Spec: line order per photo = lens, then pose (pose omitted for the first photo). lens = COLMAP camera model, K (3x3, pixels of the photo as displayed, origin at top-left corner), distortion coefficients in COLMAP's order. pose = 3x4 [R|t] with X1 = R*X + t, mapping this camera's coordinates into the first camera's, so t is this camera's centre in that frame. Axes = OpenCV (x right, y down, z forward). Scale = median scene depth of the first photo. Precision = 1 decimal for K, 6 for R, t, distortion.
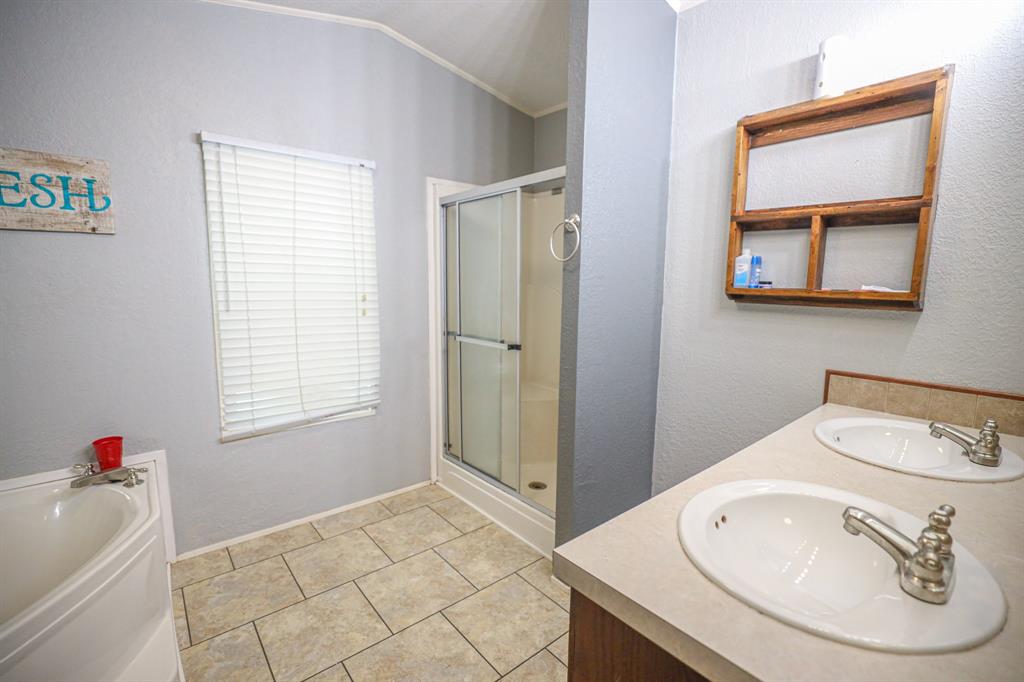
lens RADIAL K [[447.7, 0, 512.2], [0, 447.7, 343.6], [0, 0, 1]] dist [-0.037720, 0.010532]
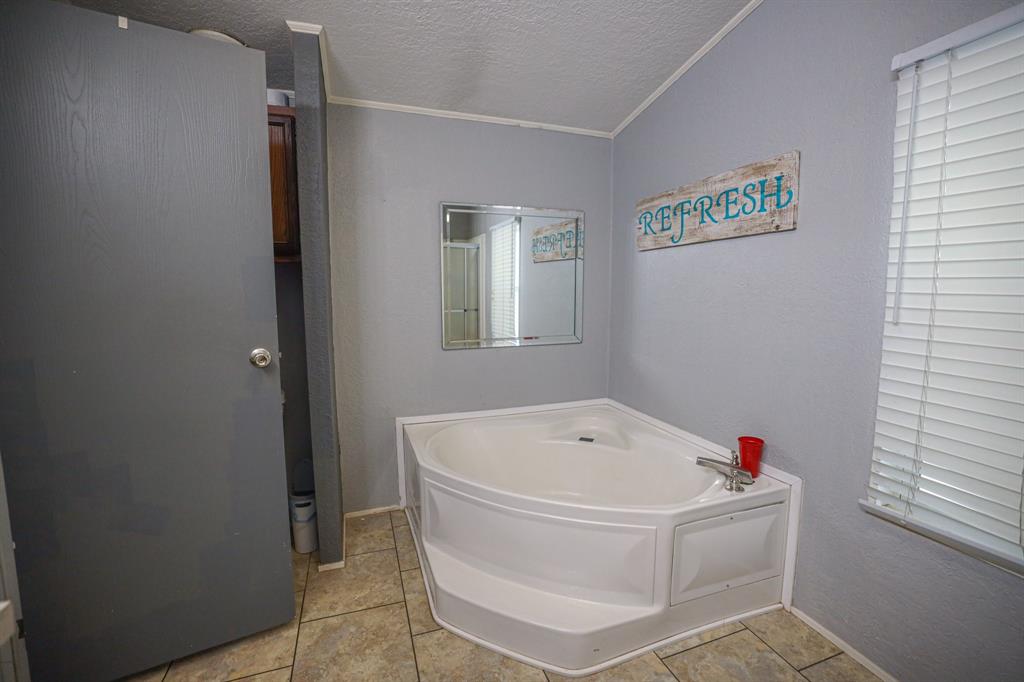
lens RADIAL K [[447.7, 0, 513.1], [0, 447.7, 336.0], [0, 0, 1]] dist [-0.037720, 0.010532]
pose [[-0.367869, 0.092995, -0.925216, 0.197922], [-0.123768, 0.981237, 0.147837, -0.099553], [0.921604, 0.168897, -0.349456, 0.867858]]
